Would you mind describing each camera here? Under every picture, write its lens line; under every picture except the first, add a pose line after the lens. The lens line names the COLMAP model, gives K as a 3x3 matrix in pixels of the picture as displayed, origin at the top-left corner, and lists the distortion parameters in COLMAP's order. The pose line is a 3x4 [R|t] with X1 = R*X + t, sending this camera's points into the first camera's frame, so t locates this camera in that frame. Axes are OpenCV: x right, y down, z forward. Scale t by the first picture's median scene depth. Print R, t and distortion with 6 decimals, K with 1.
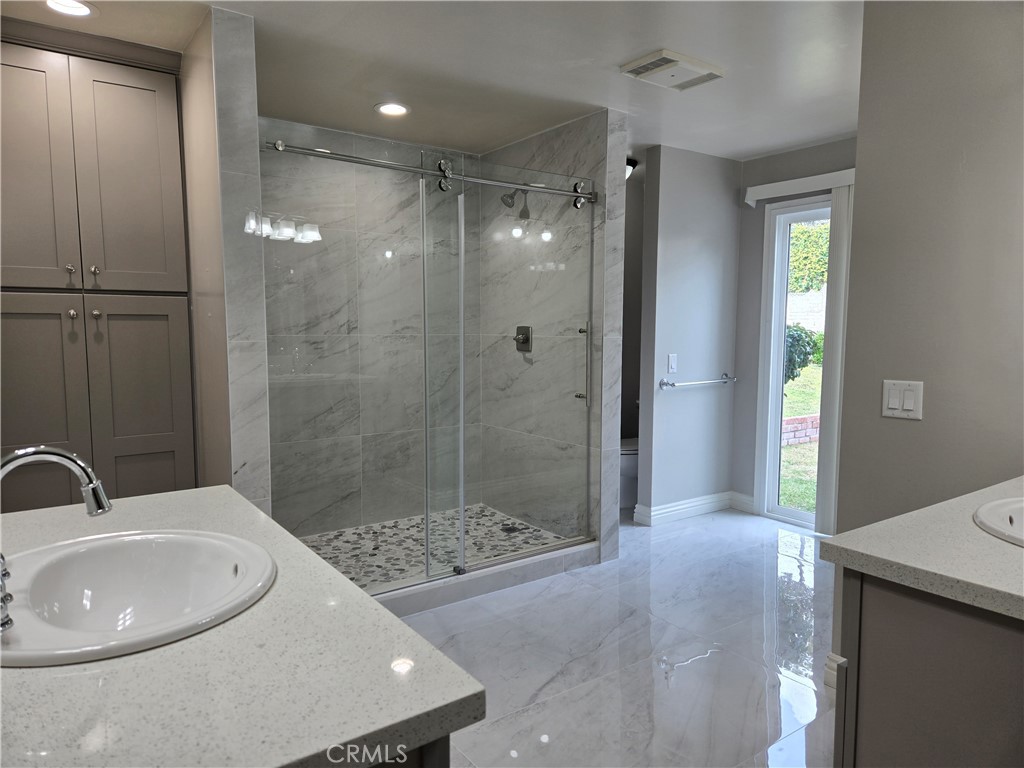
lens RADIAL K [[680.2, 0, 509.5], [0, 680.2, 385.8], [0, 0, 1]] dist [0.002879, 0.000511]
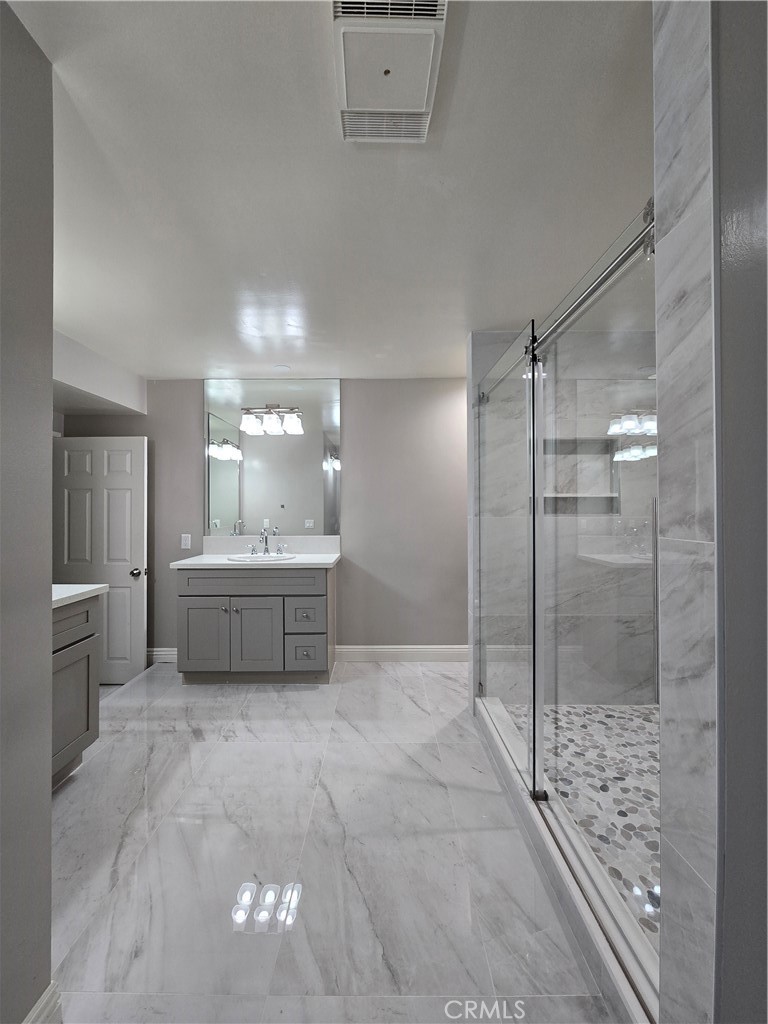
lens RADIAL K [[413.0, 0, 381.8], [0, 413.0, 509.5], [0, 0, 1]] dist [0.000374, 0.000025]
pose [[-0.575725, -0.001930, -0.817641, 0.432101], [-0.070107, 0.996431, 0.047012, -0.090152], [0.814632, 0.084388, -0.573805, 1.027138]]
